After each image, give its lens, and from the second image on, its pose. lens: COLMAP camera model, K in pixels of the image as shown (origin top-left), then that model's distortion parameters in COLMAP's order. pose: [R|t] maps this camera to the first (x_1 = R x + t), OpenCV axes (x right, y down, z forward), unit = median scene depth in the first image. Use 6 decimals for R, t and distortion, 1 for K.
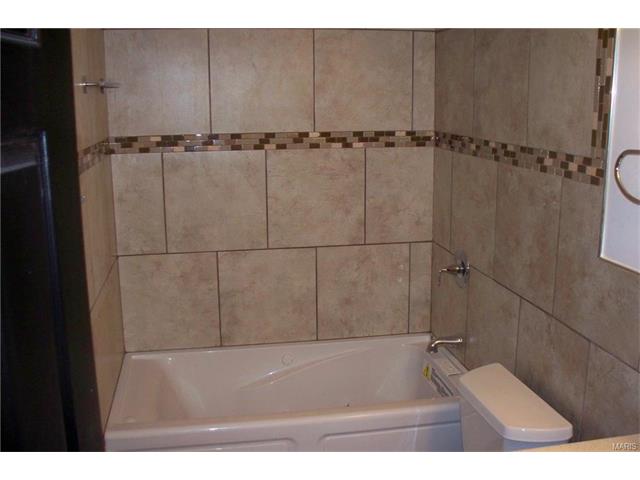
lens RADIAL K [[670.6, 0, 320.0], [0, 670.6, 240.0], [0, 0, 1]] dist [-0.215324, 0.237188]
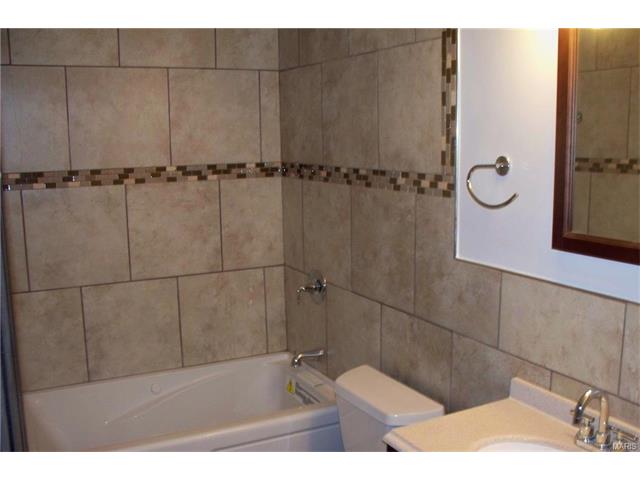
lens RADIAL K [[670.6, 0, 320.0], [0, 670.6, 240.0], [0, 0, 1]] dist [-0.215324, 0.237188]
pose [[0.955477, -0.052071, 0.290434, -0.094140], [0.070177, 0.996164, -0.052269, 0.024474], [-0.286598, 0.070324, 0.955466, -0.051296]]
